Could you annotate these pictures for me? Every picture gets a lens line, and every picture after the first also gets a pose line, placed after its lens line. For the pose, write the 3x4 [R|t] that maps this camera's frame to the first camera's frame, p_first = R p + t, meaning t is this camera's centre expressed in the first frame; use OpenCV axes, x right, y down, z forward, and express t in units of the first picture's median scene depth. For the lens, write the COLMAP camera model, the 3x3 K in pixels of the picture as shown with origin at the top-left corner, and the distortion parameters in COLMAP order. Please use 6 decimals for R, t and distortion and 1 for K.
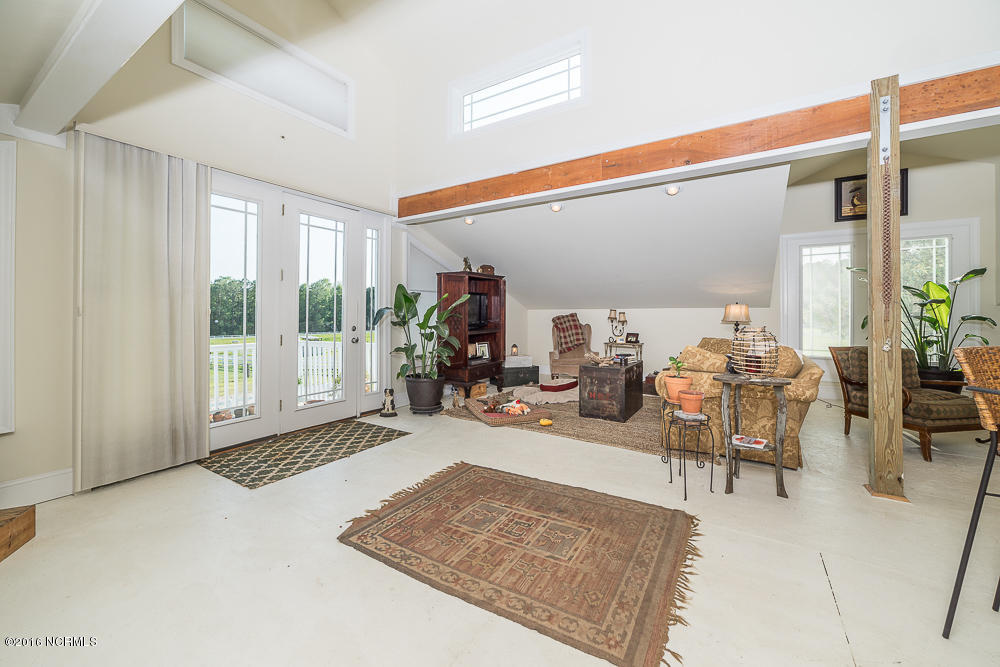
lens RADIAL K [[412.7, 0, 498.7], [0, 412.7, 315.5], [0, 0, 1]] dist [-0.000976, -0.000039]
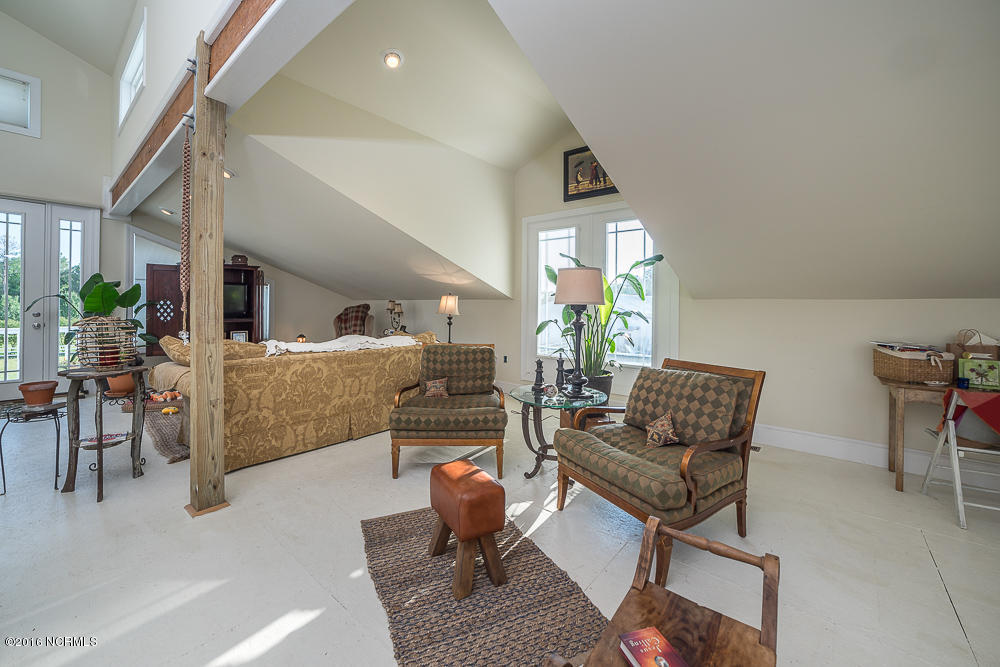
lens RADIAL K [[401.0, 0, 496.1], [0, 401.0, 306.3], [0, 0, 1]] dist [-0.001325, -0.000052]
pose [[0.989829, 0.007409, -0.142068, 0.771034], [-0.008449, 0.999942, -0.006719, 0.004056], [0.142010, 0.007851, 0.989834, 0.126055]]
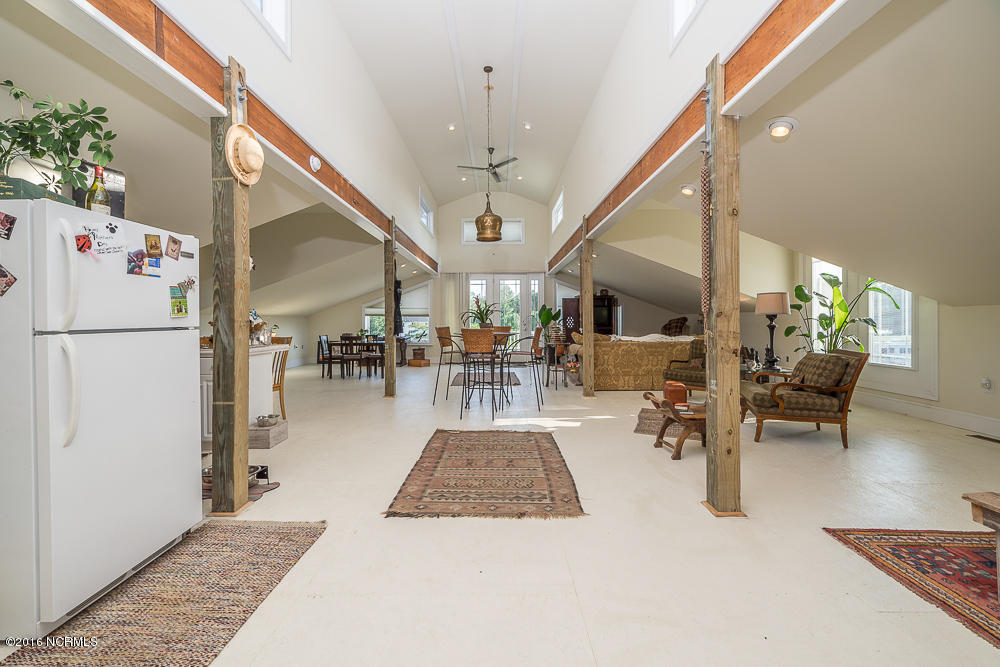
lens RADIAL K [[412.7, 0, 498.7], [0, 412.7, 315.5], [0, 0, 1]] dist [-0.000976, -0.000039]
pose [[0.551454, -0.014741, -0.834075, 1.218345], [0.004111, 0.999880, -0.014953, 0.010525], [0.834195, 0.004817, 0.551448, -0.325961]]
